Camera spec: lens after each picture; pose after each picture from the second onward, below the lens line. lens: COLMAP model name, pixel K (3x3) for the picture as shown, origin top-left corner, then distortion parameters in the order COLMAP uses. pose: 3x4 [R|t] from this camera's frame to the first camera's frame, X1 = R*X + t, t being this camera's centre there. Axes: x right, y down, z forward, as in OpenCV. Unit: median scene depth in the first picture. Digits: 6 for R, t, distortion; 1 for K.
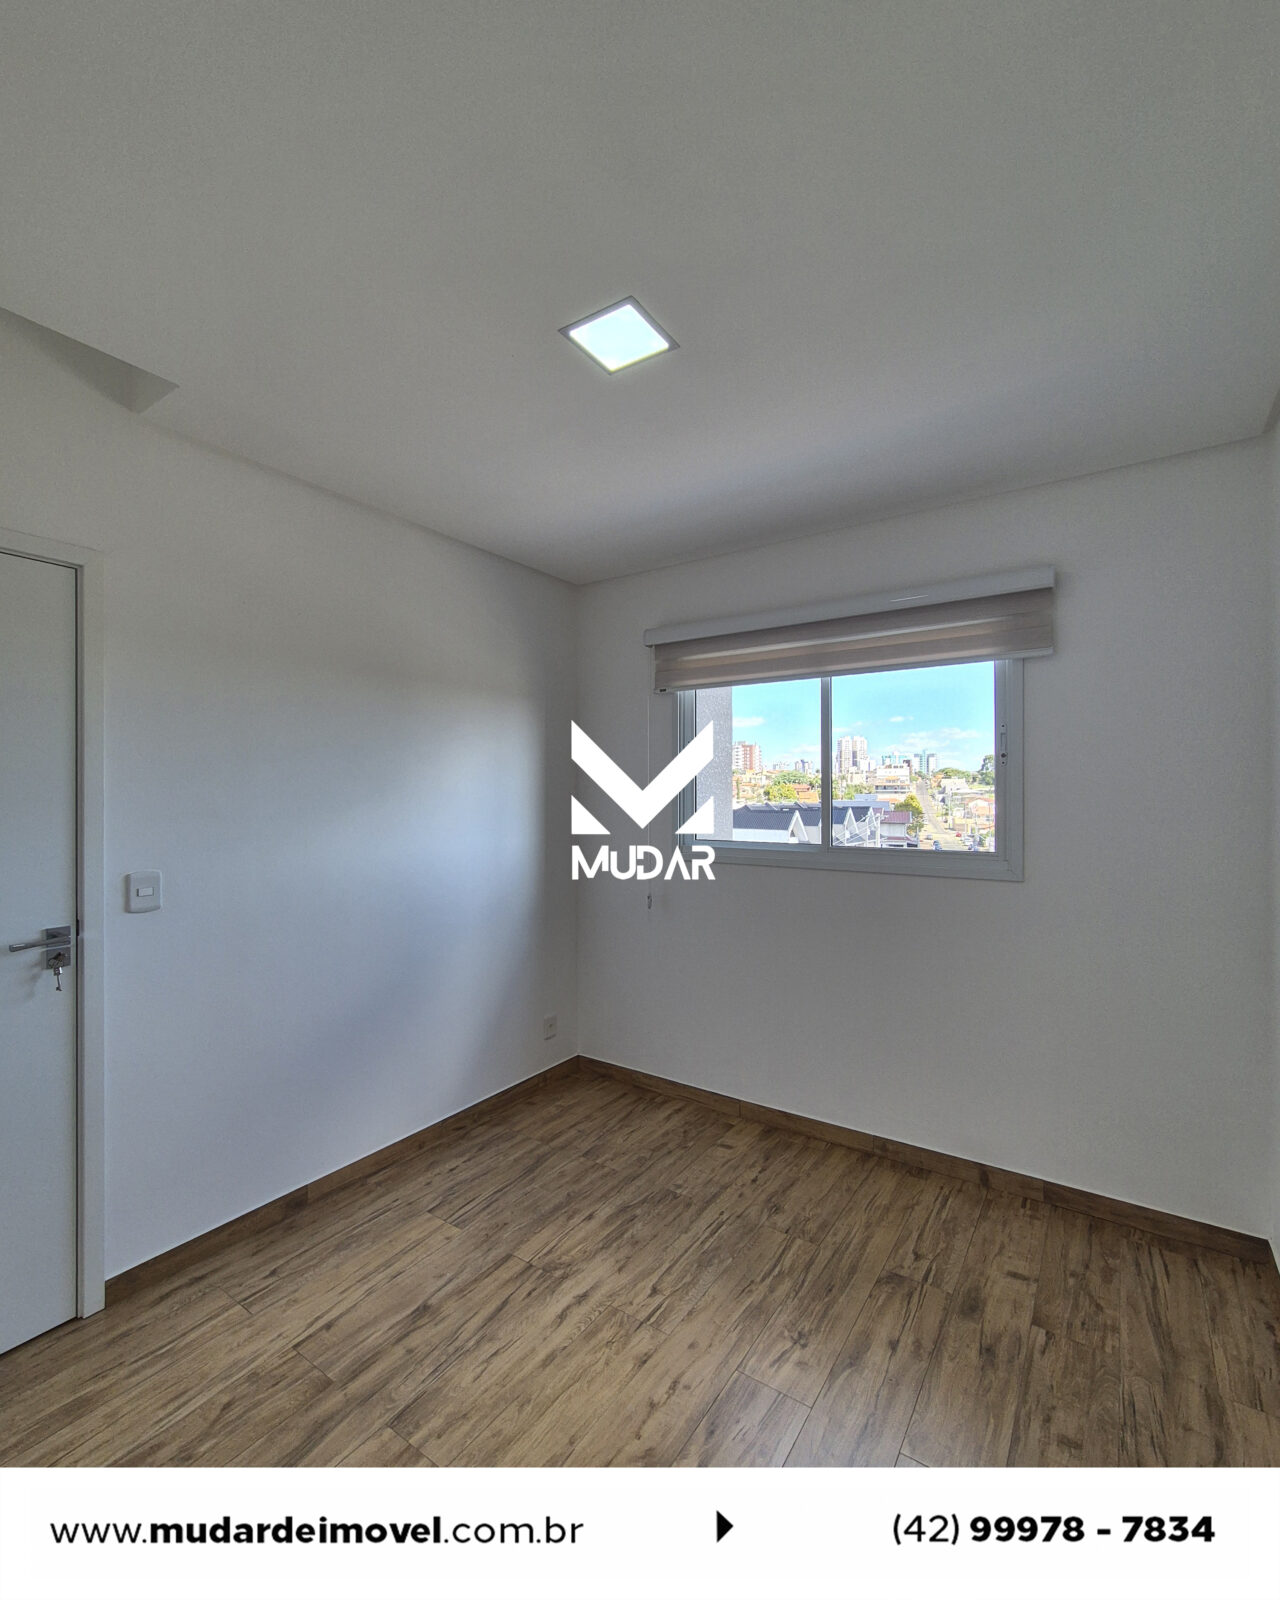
lens RADIAL K [[706.4, 0, 639.7], [0, 706.4, 794.4], [0, 0, 1]] dist [-0.000950, 0.000468]
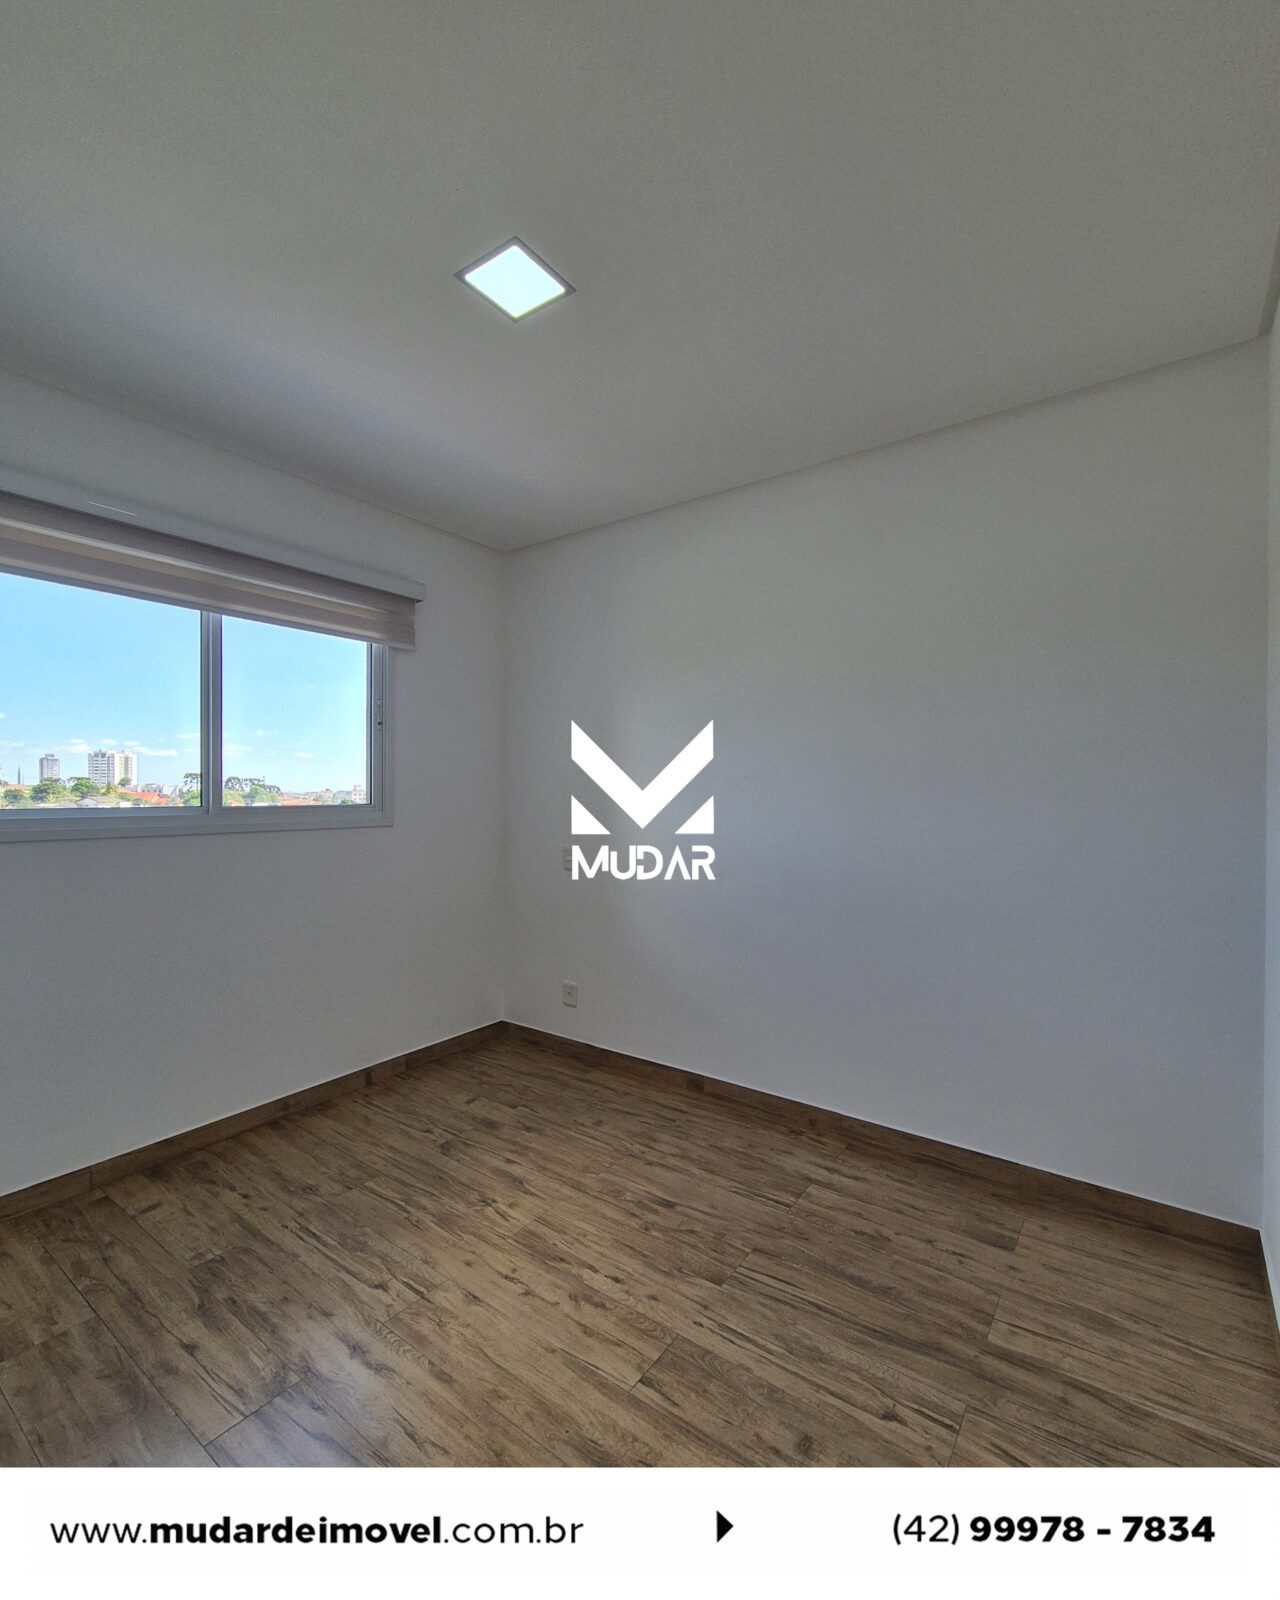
lens RADIAL K [[706.4, 0, 640.0], [0, 706.4, 796.1], [0, 0, 1]] dist [-0.000950, 0.000468]
pose [[0.025655, -0.005211, 0.999657, -0.805622], [-0.003532, 0.999980, 0.005303, 0.072821], [-0.999665, -0.003667, 0.025636, 0.610875]]
